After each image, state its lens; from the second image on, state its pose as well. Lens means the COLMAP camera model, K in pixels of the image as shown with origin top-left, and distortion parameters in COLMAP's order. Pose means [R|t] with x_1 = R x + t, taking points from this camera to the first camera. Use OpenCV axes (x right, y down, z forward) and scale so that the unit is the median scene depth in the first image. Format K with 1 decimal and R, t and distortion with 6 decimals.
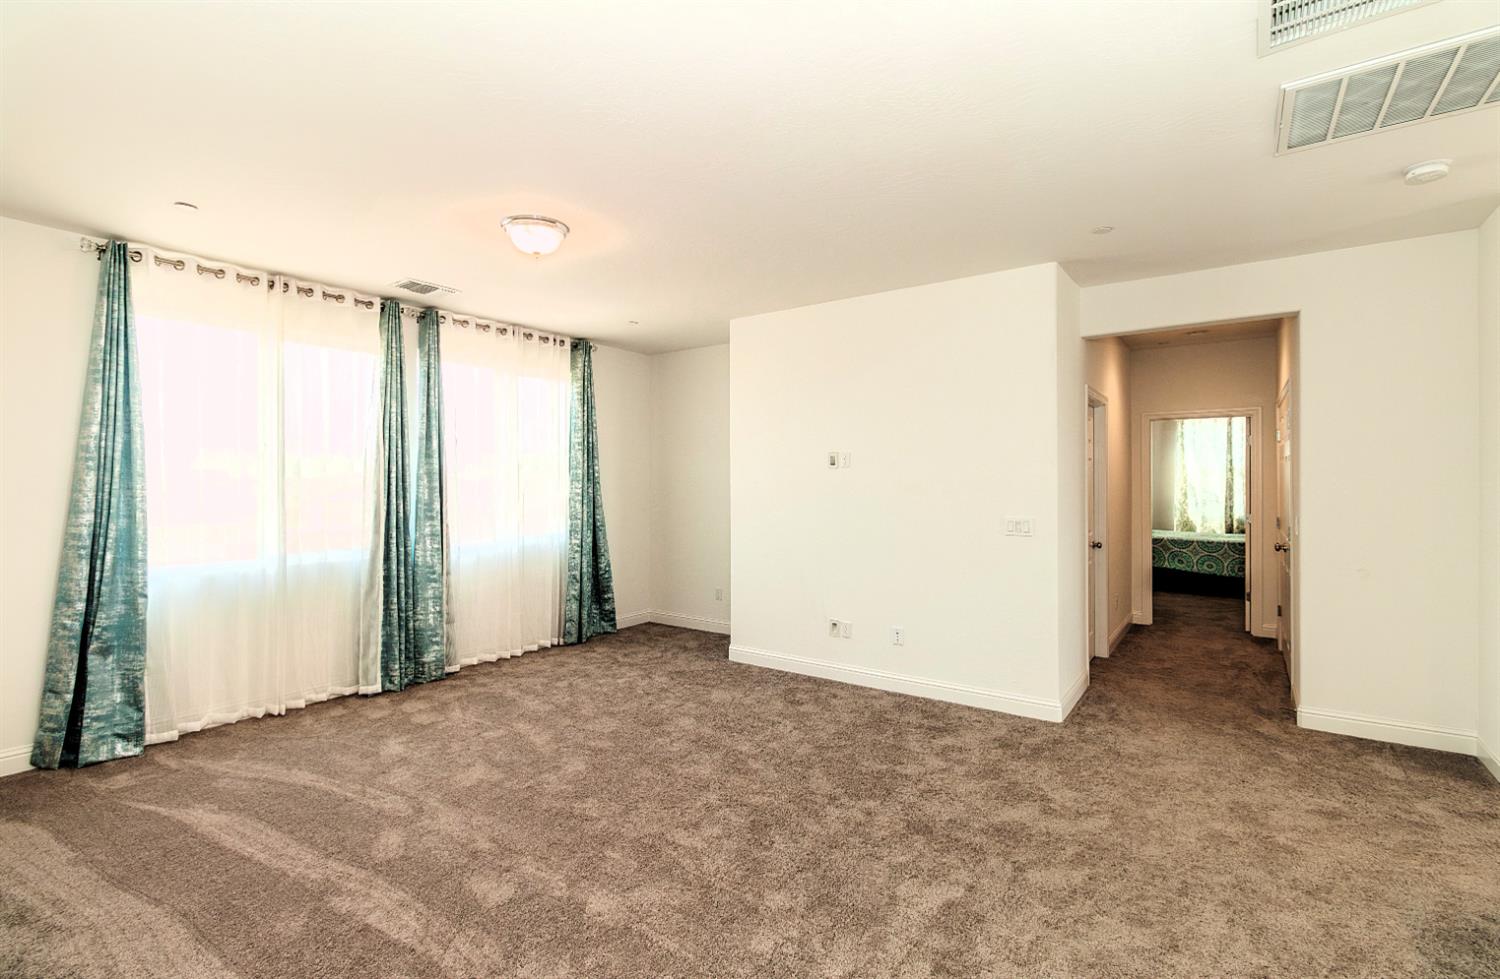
lens RADIAL K [[677.3, 0, 753.1], [0, 677.3, 486.4], [0, 0, 1]] dist [0.000061, -0.000077]
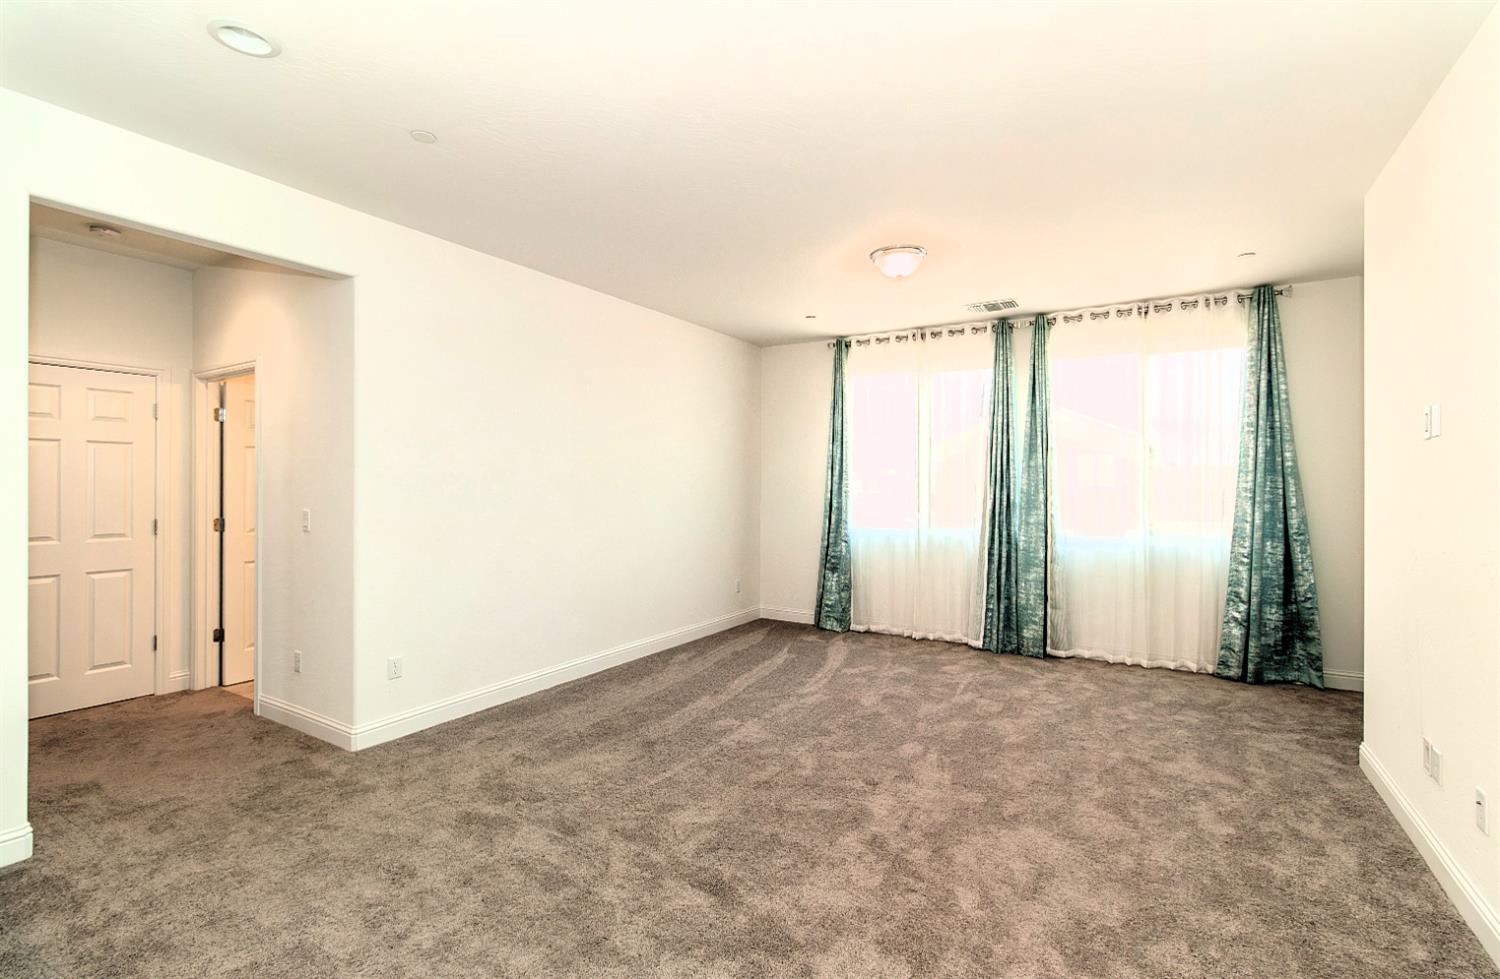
lens RADIAL K [[677.3, 0, 752.1], [0, 677.3, 490.8], [0, 0, 1]] dist [0.000061, -0.000077]
pose [[0.071939, 0.009468, -0.997364, 0.577655], [-0.010708, 0.999905, 0.008720, 0.014679], [0.997352, 0.010053, 0.072033, 0.462054]]
